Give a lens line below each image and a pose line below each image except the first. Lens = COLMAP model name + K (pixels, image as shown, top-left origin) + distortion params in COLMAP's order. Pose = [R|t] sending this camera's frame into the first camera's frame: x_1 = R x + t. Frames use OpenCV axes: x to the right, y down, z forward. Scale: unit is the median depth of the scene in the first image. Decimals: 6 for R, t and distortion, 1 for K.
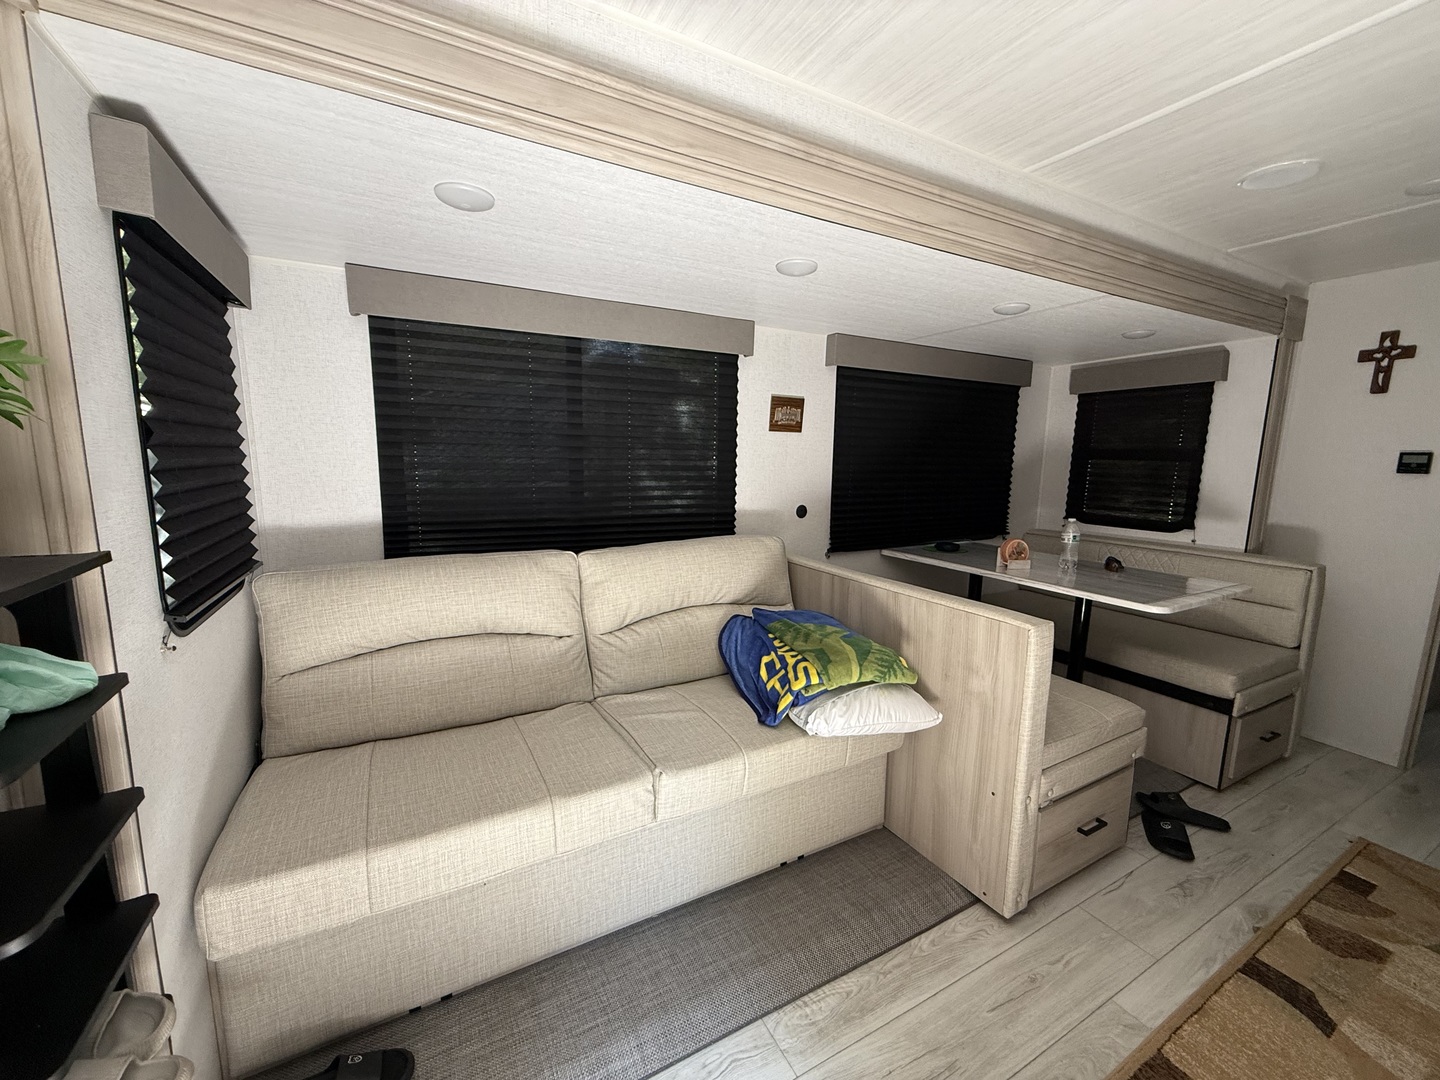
lens RADIAL K [[573.6, 0, 716.9], [0, 573.6, 541.6], [0, 0, 1]] dist [-0.000006, -0.000085]
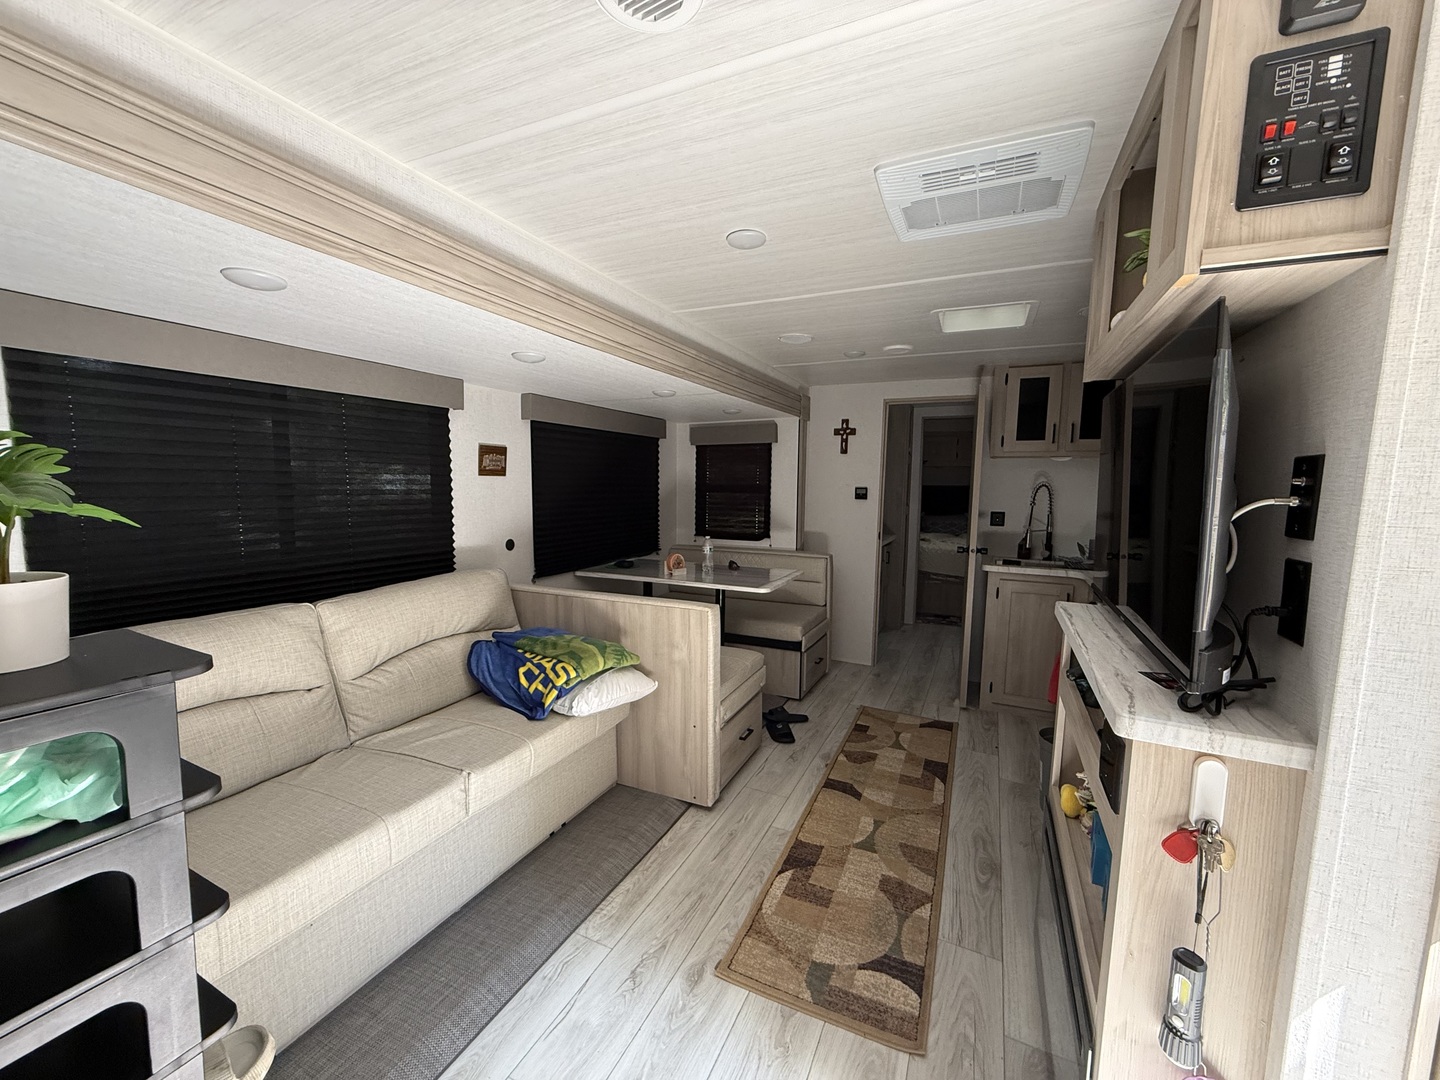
lens RADIAL K [[573.6, 0, 716.9], [0, 573.6, 541.6], [0, 0, 1]] dist [-0.000006, -0.000085]
pose [[0.806830, -0.068434, 0.586807, -0.266472], [0.092145, 0.995689, -0.010576, -0.012738], [-0.583554, 0.062604, 0.809658, -0.226873]]
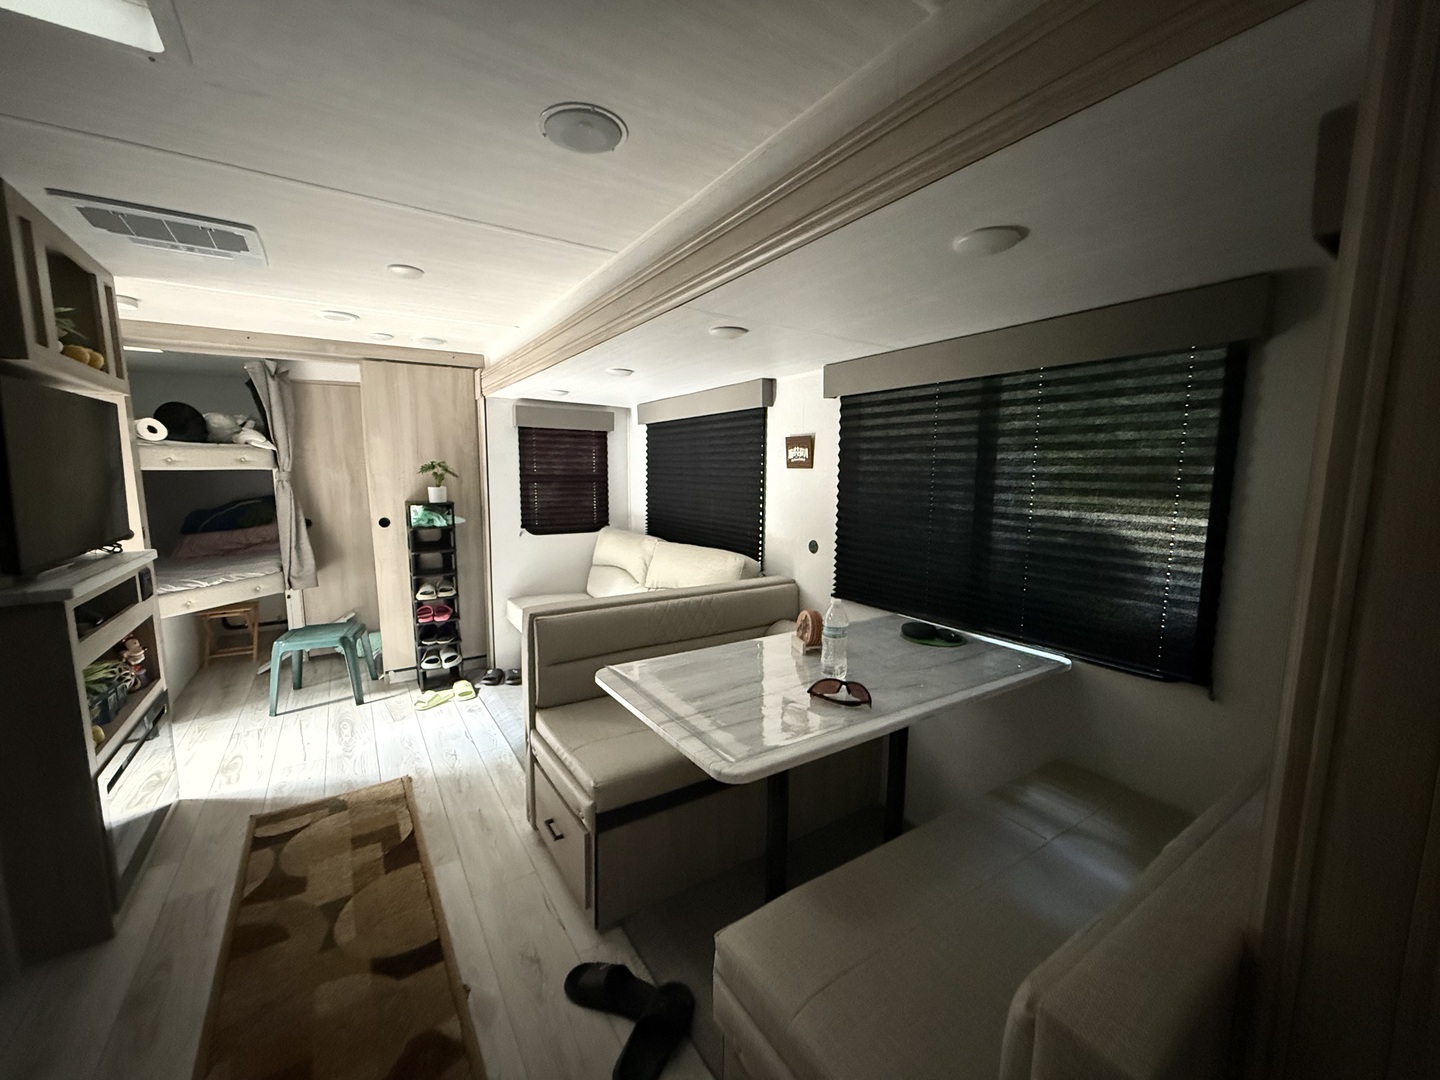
lens RADIAL K [[573.6, 0, 716.9], [0, 573.6, 541.6], [0, 0, 1]] dist [-0.000006, -0.000085]
pose [[0.082617, 0.110022, -0.990490, 1.585444], [-0.157304, 0.982868, 0.096055, -0.185081], [0.984088, 0.147872, 0.098508, 1.039085]]
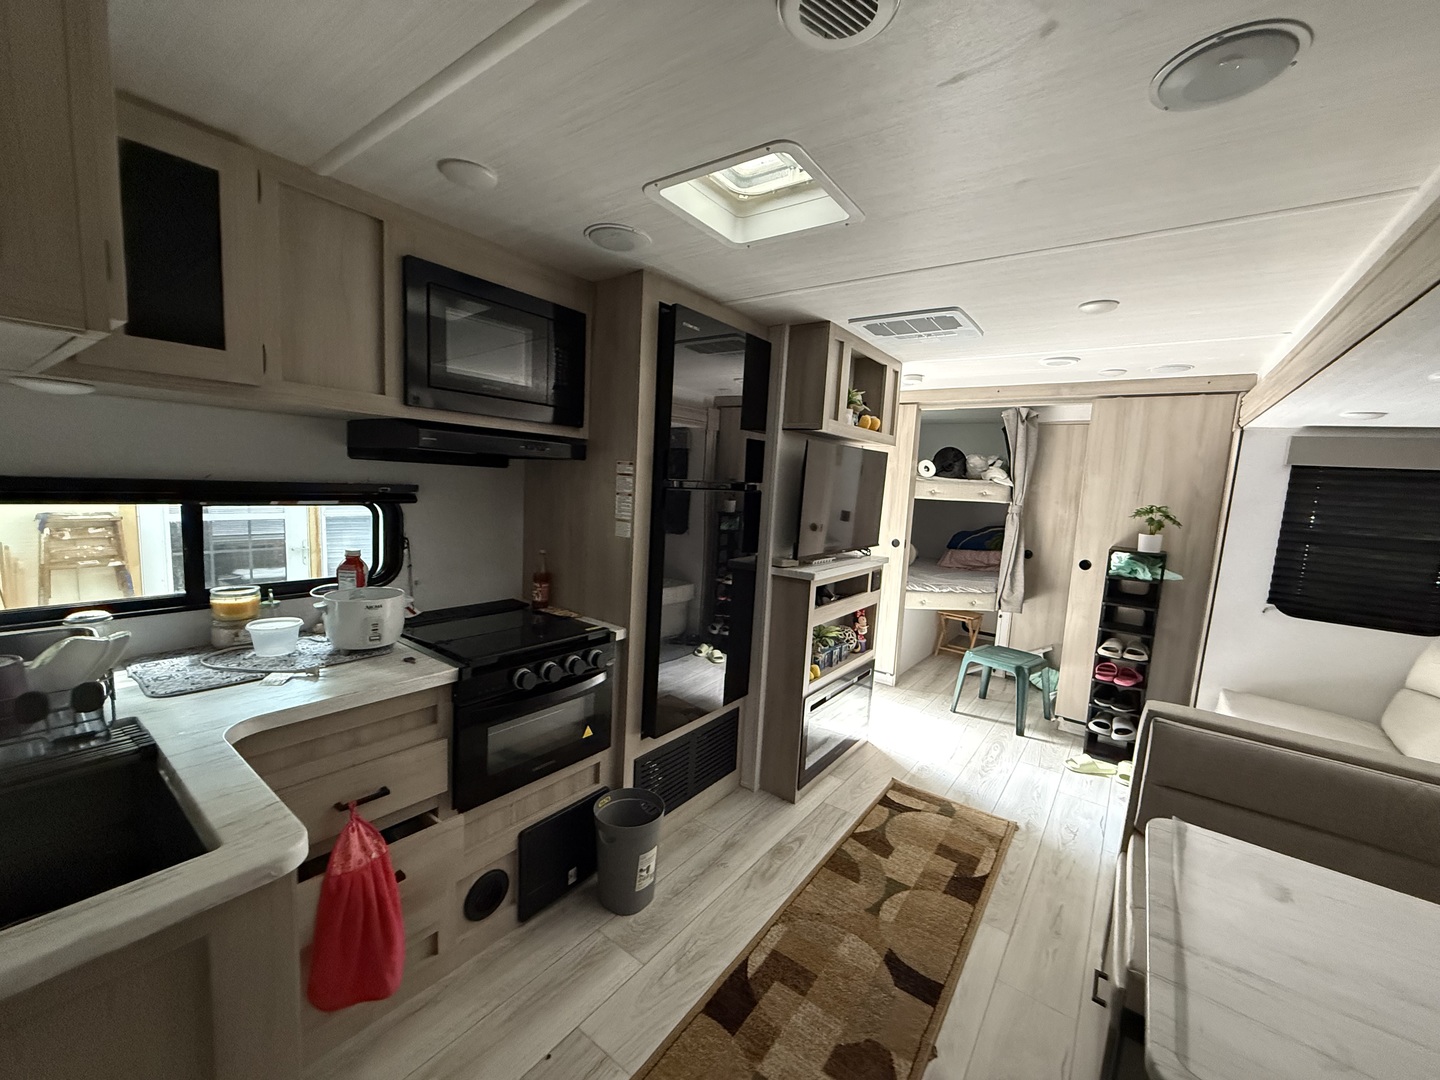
lens RADIAL K [[573.6, 0, 716.9], [0, 573.6, 541.6], [0, 0, 1]] dist [-0.000006, -0.000085]
pose [[-0.906084, -0.021112, -0.422571, 1.434916], [-0.137045, 0.959555, 0.245913, -0.250813], [0.400288, 0.280729, -0.872331, 1.235299]]
